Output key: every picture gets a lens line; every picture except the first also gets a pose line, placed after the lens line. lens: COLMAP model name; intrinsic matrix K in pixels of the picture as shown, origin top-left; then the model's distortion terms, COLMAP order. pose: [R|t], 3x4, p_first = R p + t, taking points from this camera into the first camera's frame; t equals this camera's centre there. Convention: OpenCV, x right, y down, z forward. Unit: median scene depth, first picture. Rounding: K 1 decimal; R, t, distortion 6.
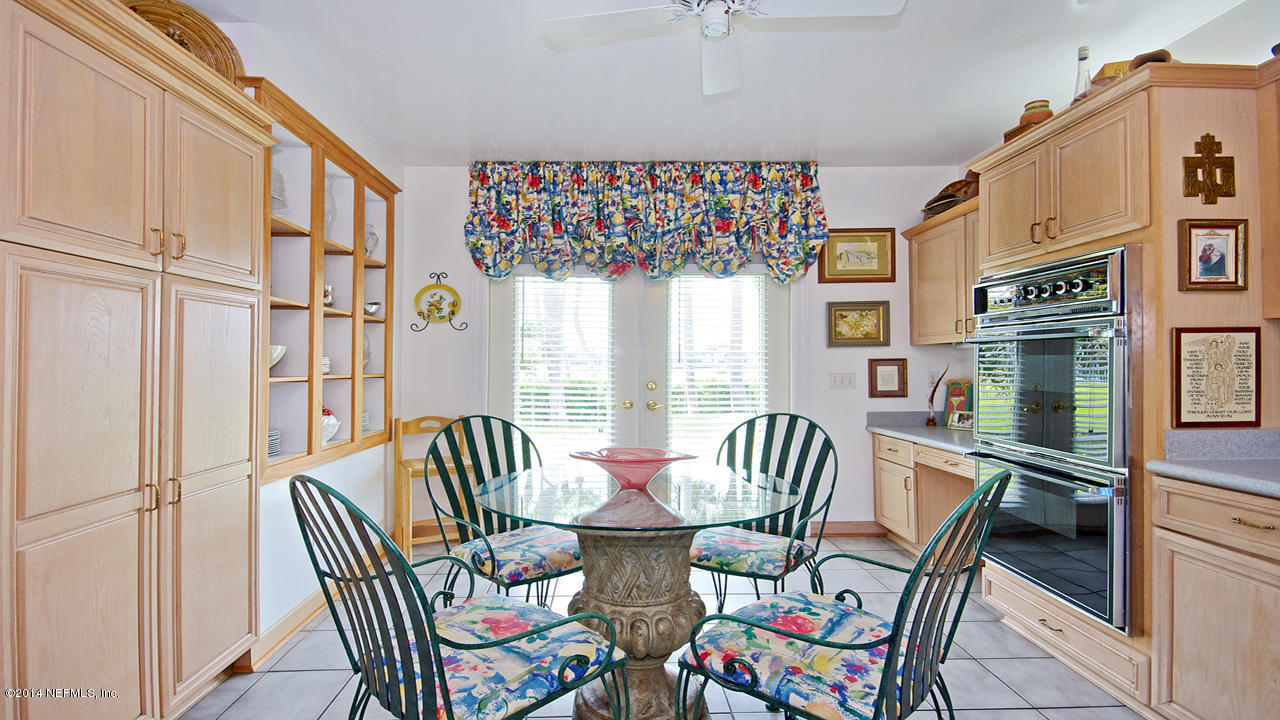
lens RADIAL K [[603.1, 0, 626.9], [0, 603.1, 364.8], [0, 0, 1]] dist [-0.008412, -0.001033]
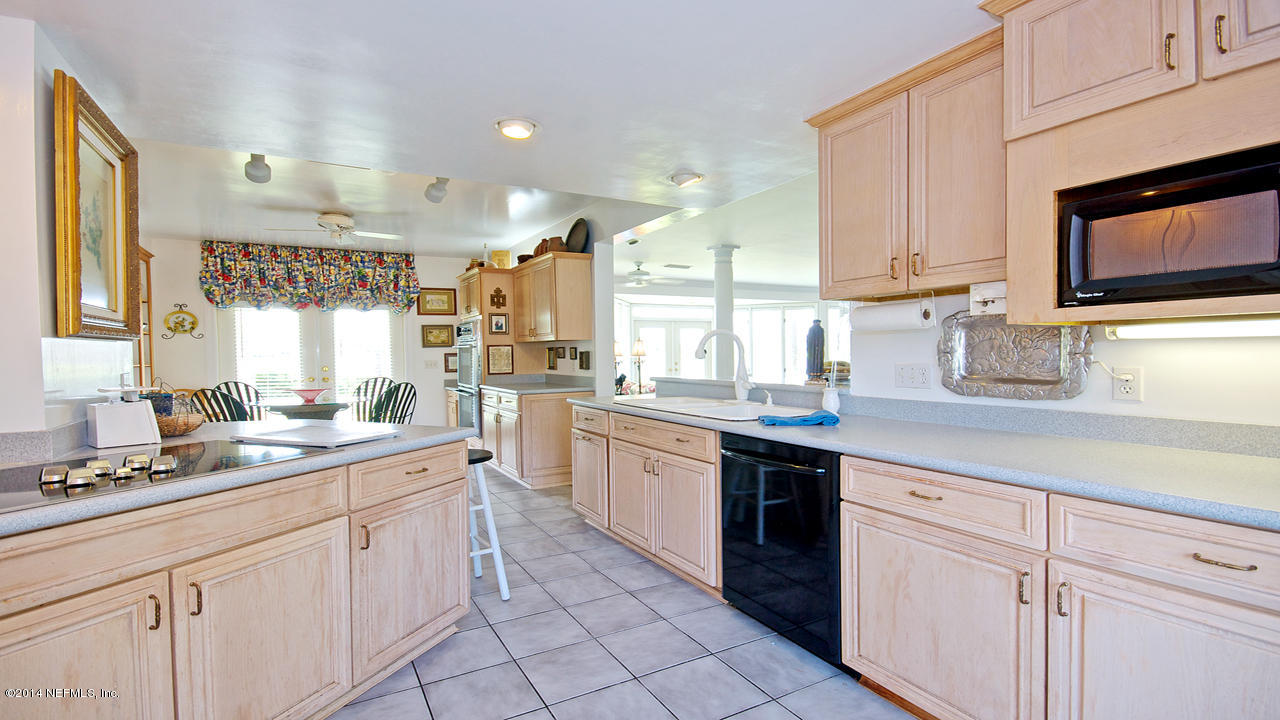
lens RADIAL K [[603.1, 0, 638.8], [0, 603.1, 389.5], [0, 0, 1]] dist [-0.008412, -0.001033]
pose [[0.887930, -0.036684, 0.458514, 0.047958], [0.009259, 0.998038, 0.061920, -0.006985], [-0.459886, -0.050735, 0.886528, -1.132231]]
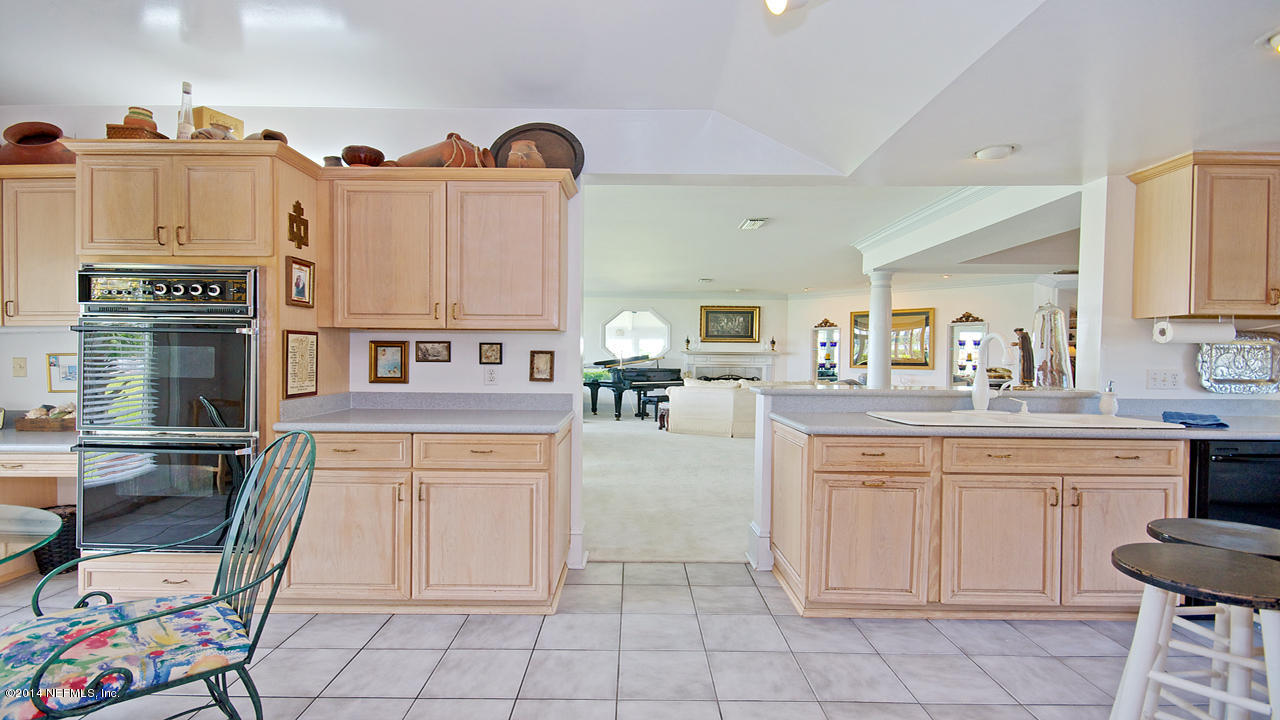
lens RADIAL K [[631.2, 0, 630.3], [0, 631.2, 363.6], [0, 0, 1]] dist [-0.000379, 0.000463]
pose [[0.024393, -0.012325, 0.999626, -0.277097], [-0.009495, 0.999876, 0.012560, -0.003612], [-0.999657, -0.009798, 0.024273, 0.059607]]
